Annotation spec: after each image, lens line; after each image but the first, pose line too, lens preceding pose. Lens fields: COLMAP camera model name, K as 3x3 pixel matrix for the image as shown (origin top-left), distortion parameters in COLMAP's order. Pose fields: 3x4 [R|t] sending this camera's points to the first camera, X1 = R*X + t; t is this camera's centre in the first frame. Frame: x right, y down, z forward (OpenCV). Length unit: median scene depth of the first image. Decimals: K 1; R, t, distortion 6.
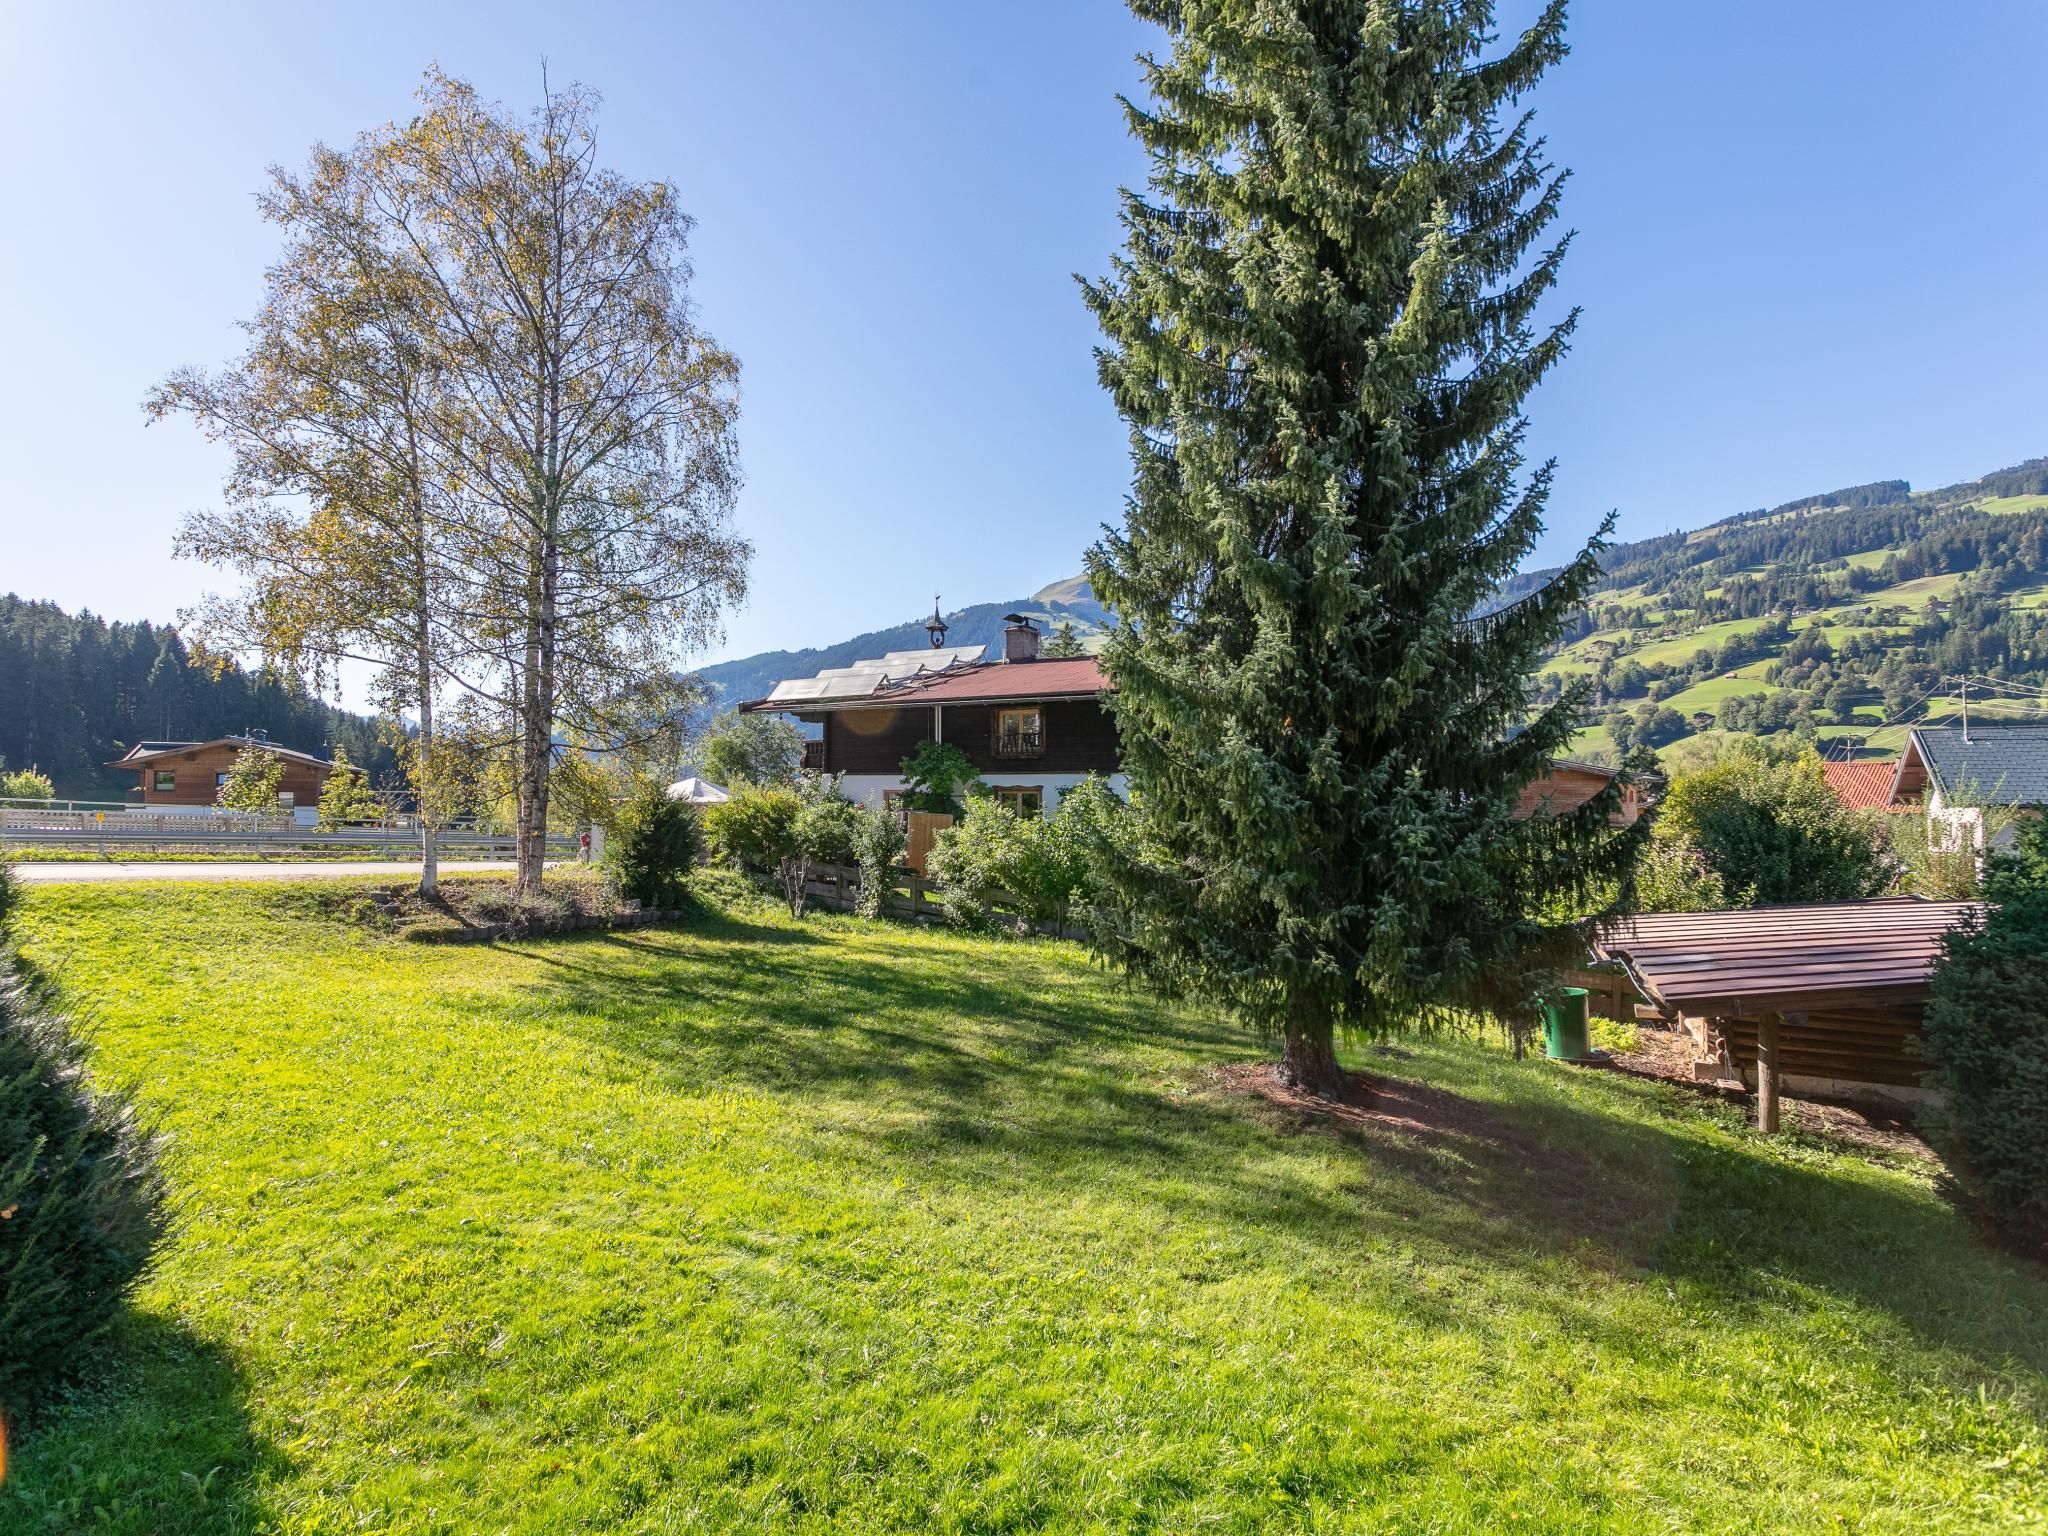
lens RADIAL K [[962.2, 0, 1024.0], [0, 962.2, 768.0], [0, 0, 1]] dist [0.000228, 0.000900]
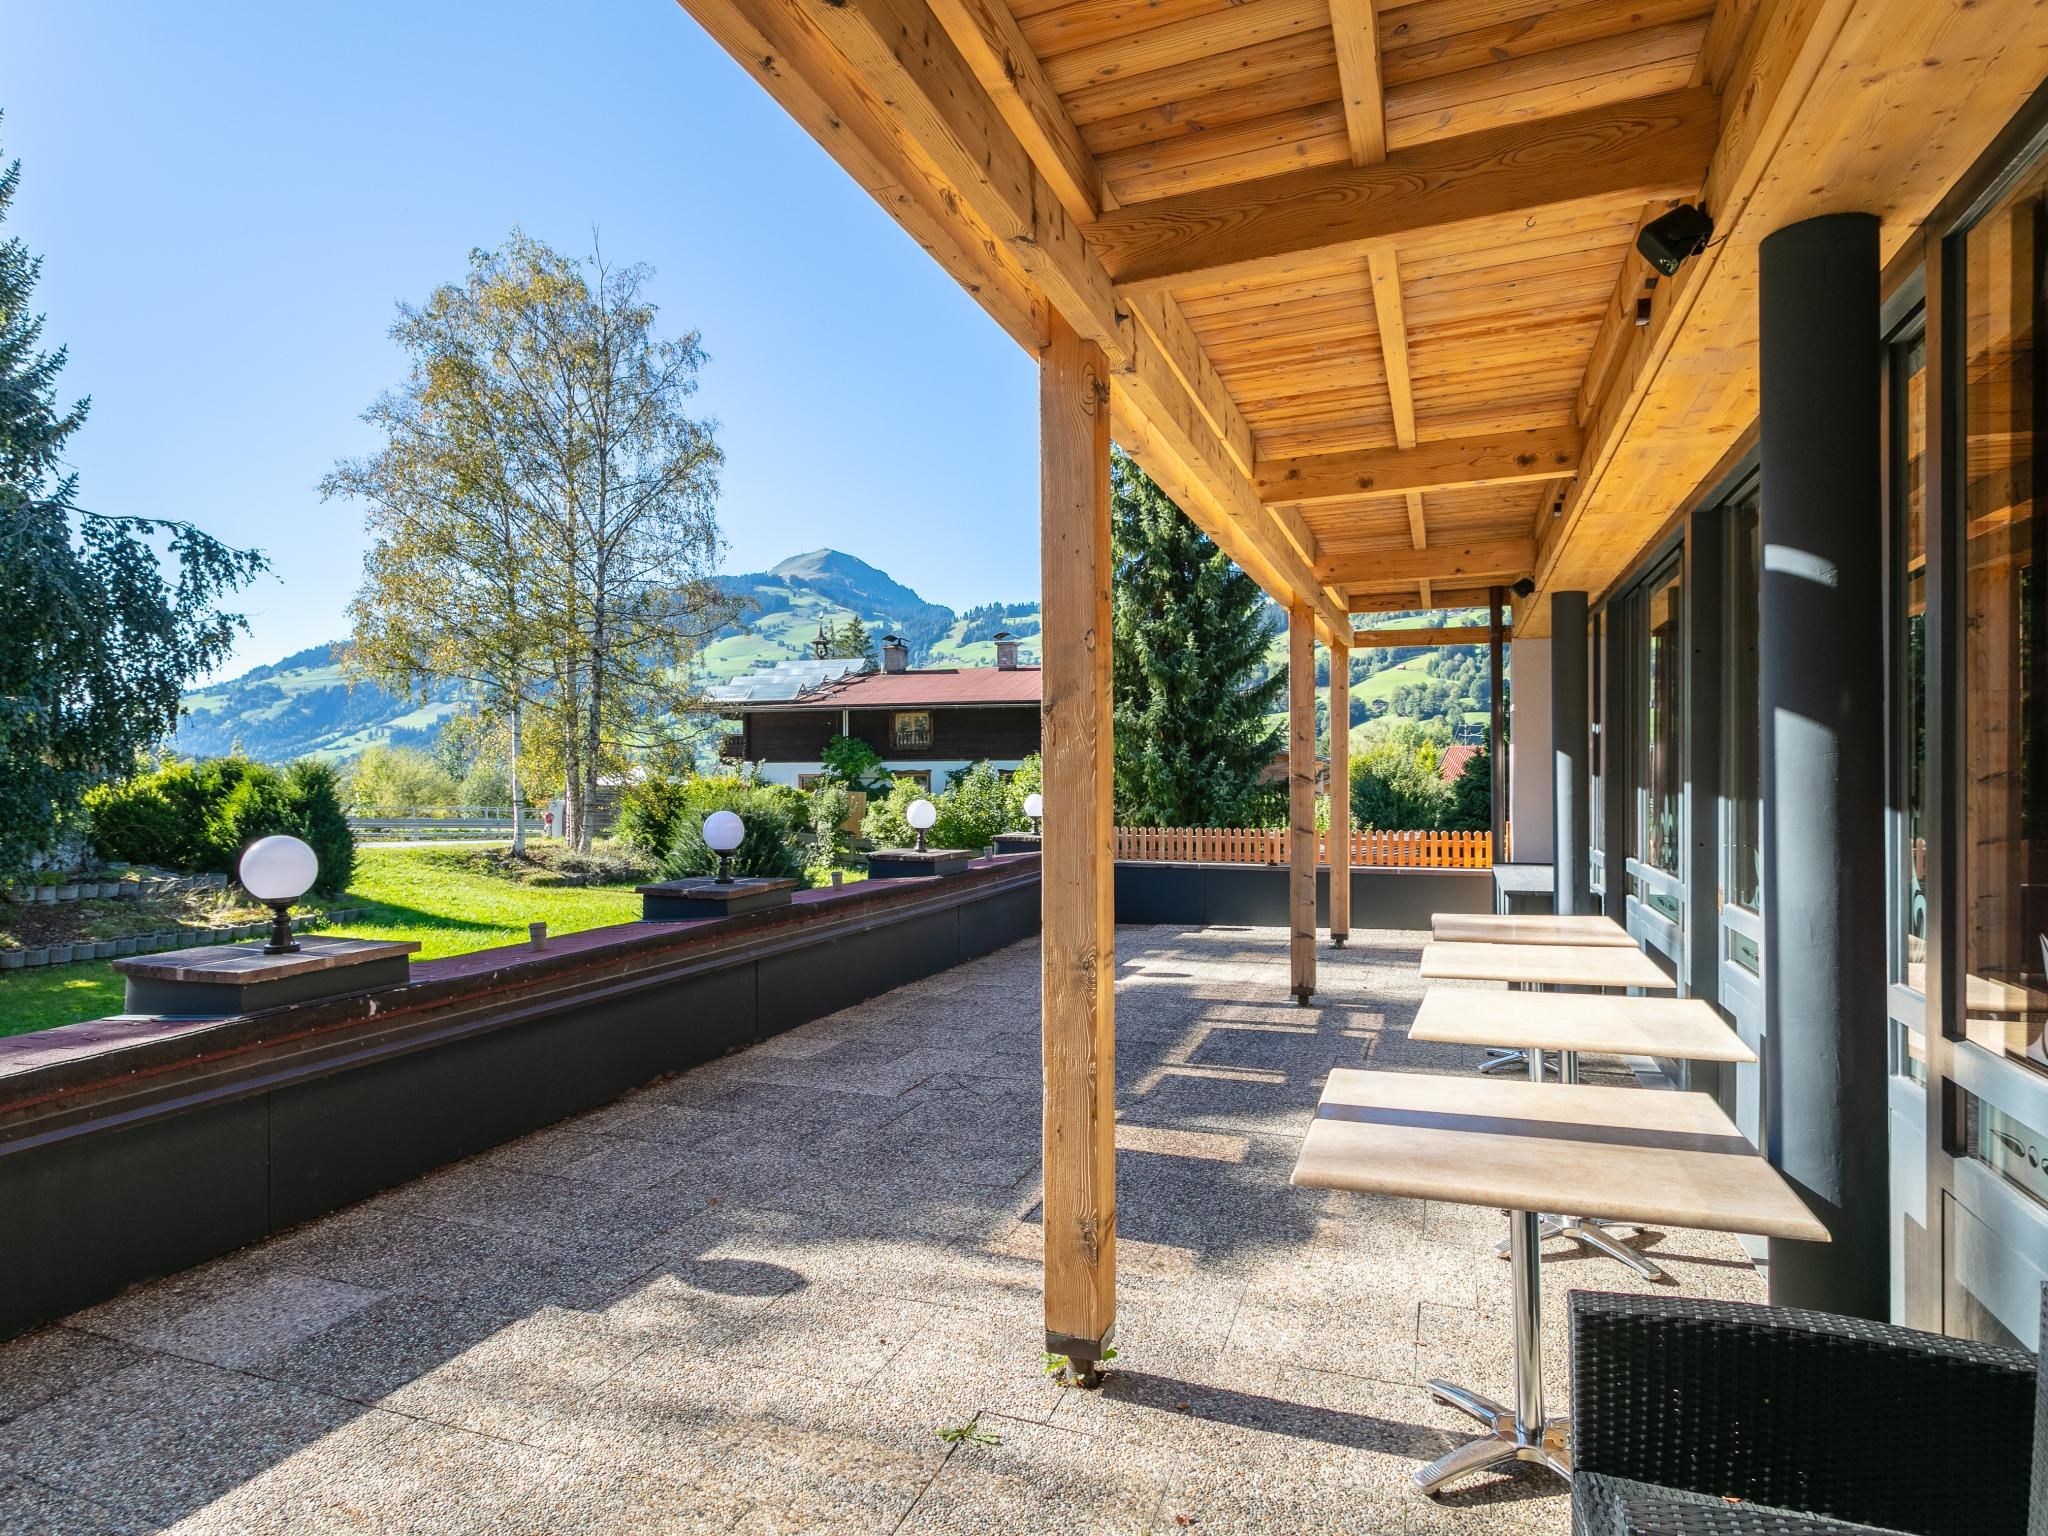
lens RADIAL K [[1122.8, 0, 1024.0], [0, 1122.8, 768.0], [0, 0, 1]] dist [0.000092, 0.000875]
pose [[0.955854, -0.007882, 0.293736, -0.347373], [0.002366, 0.999814, 0.019130, -0.015095], [-0.293832, -0.017590, 0.955695, -0.590092]]
